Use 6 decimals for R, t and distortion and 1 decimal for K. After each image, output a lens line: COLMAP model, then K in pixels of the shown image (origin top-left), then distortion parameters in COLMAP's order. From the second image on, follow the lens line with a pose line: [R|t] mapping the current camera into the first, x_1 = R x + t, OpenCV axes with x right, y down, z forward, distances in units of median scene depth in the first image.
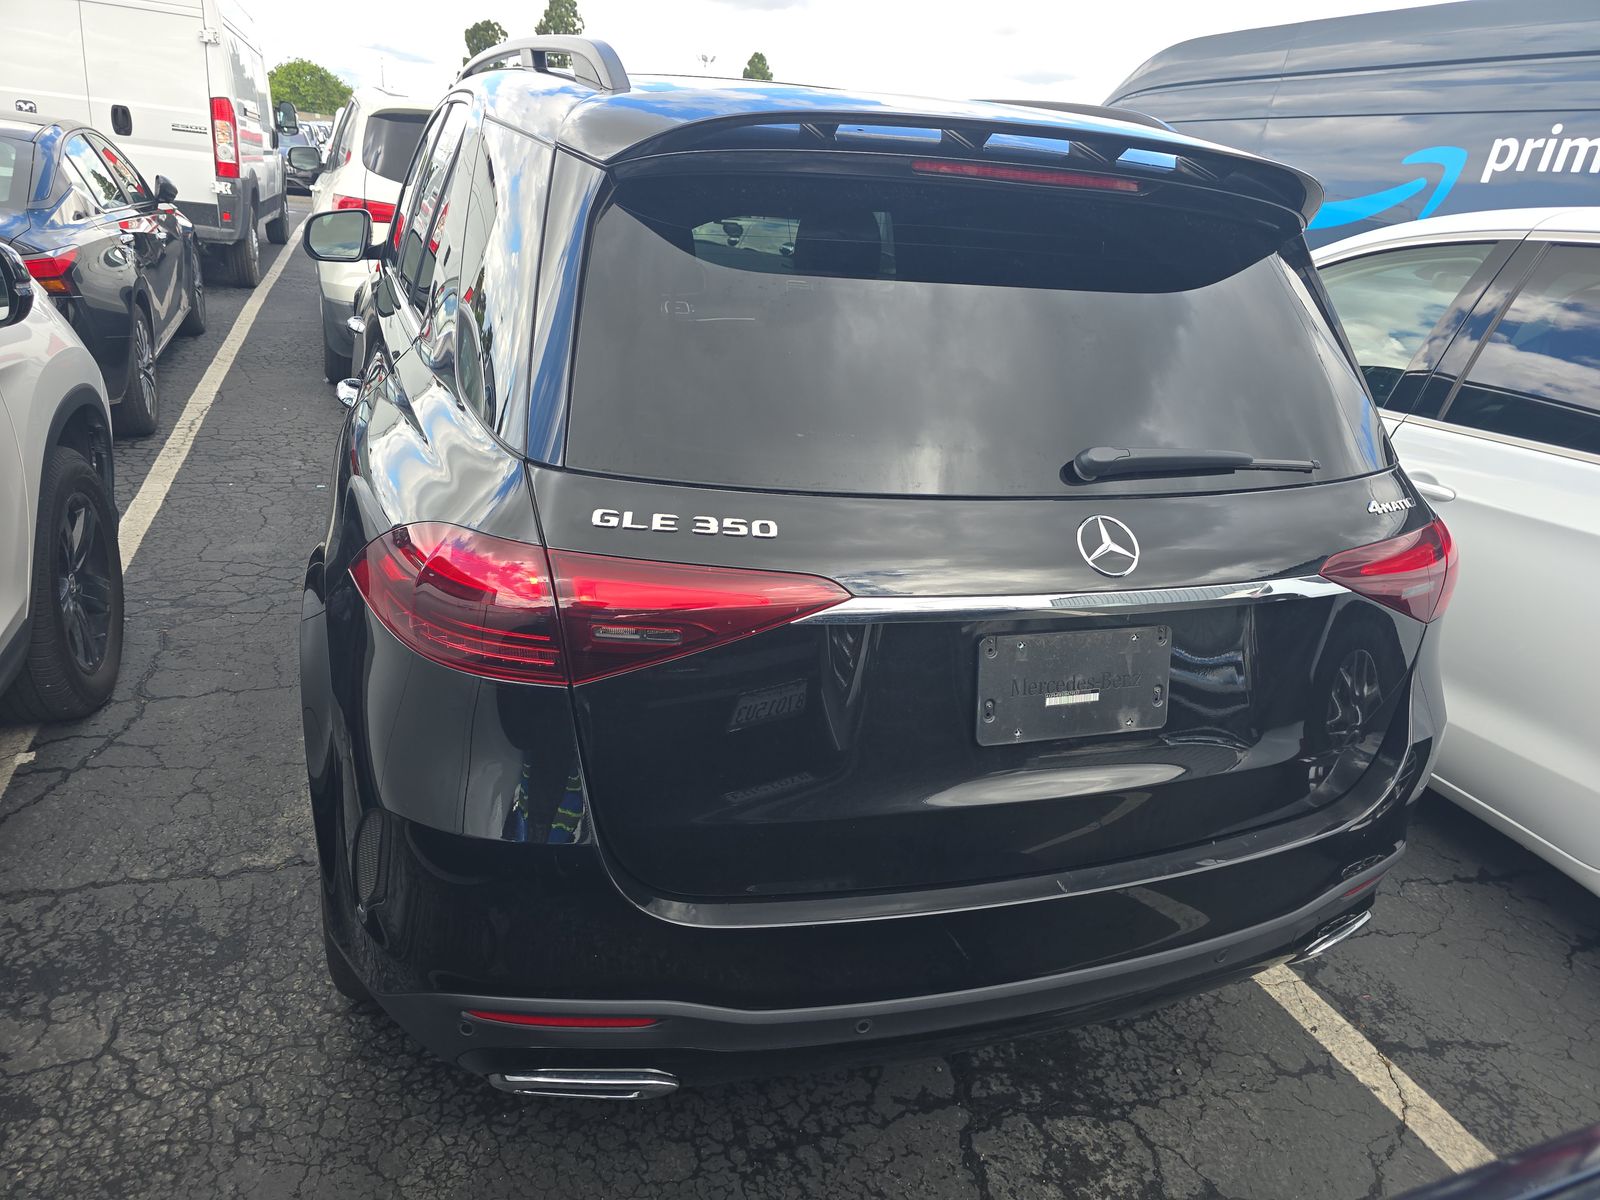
lens RADIAL K [[1073.8, 0, 831.7], [0, 1073.8, 605.8], [0, 0, 1]] dist [0.028918, -0.020019]
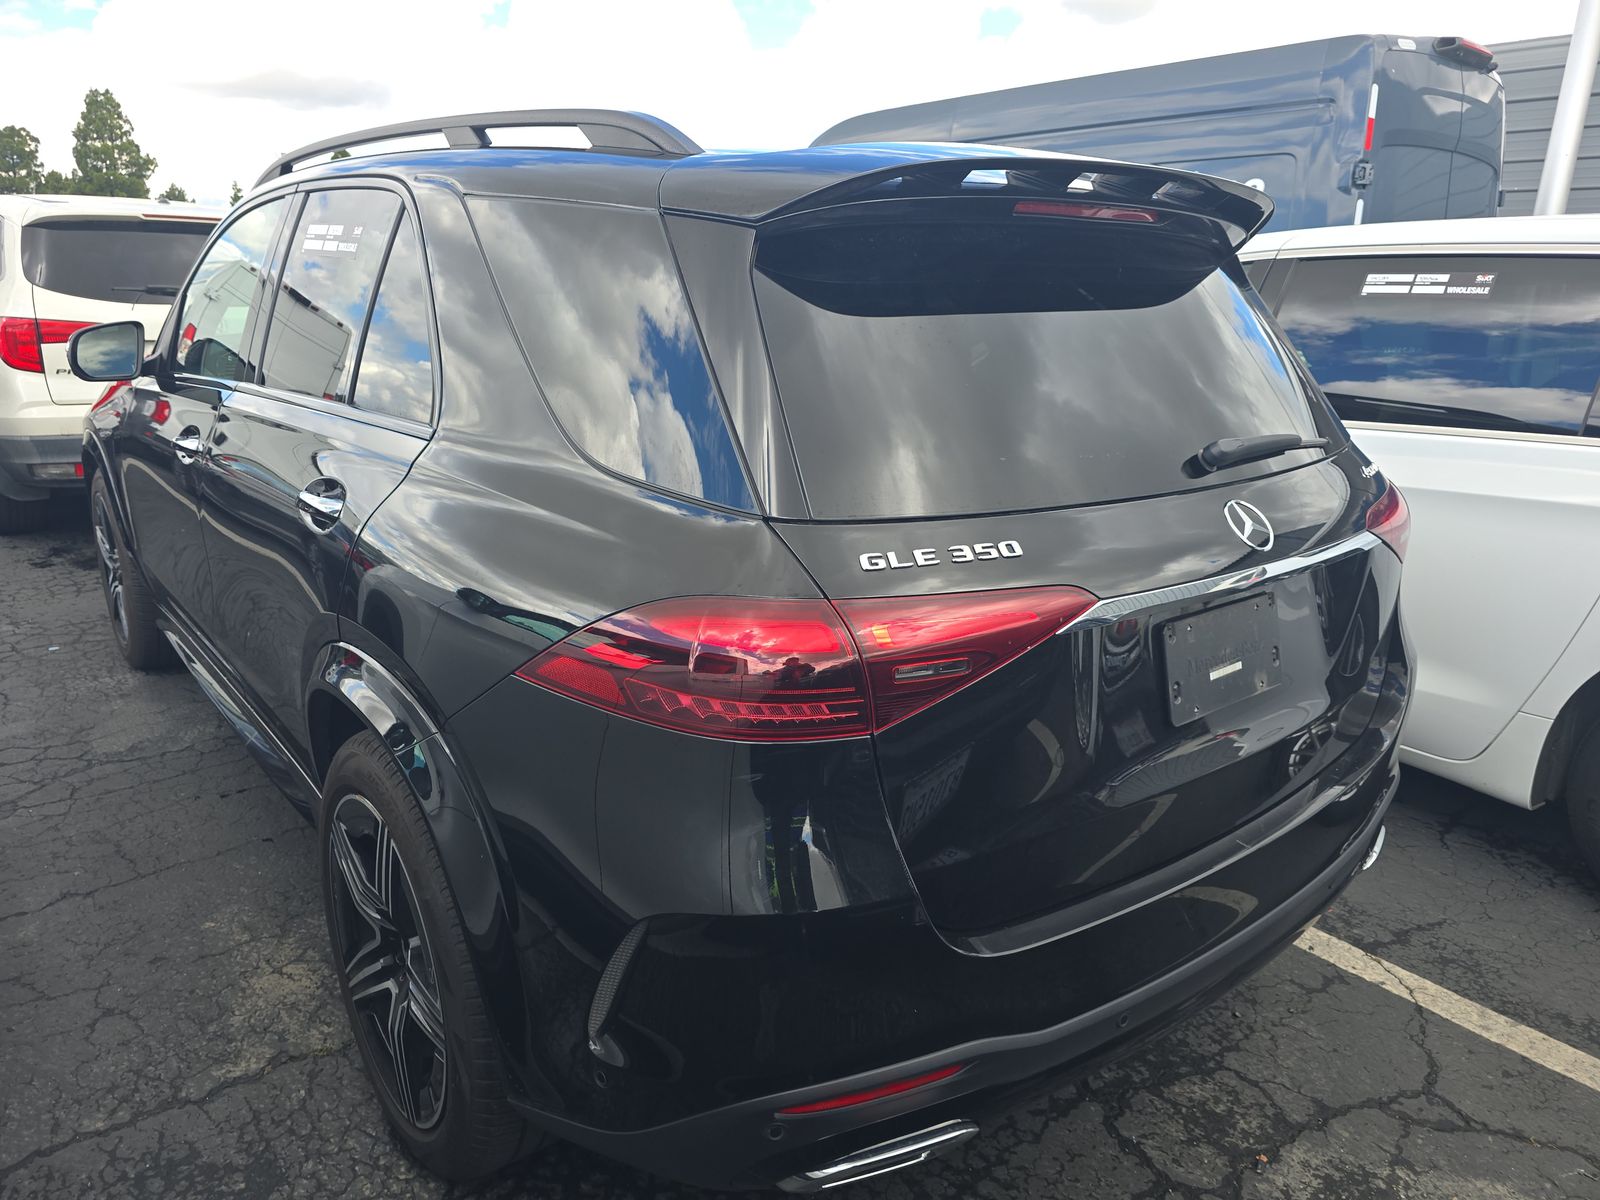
lens RADIAL K [[1073.8, 0, 807.9], [0, 1073.8, 605.3], [0, 0, 1]] dist [0.028918, -0.020019]
pose [[0.944585, -0.161436, 0.285829, -0.347884], [0.180066, 0.982843, -0.039958, -0.007899], [-0.274475, 0.089212, 0.957447, 0.043822]]
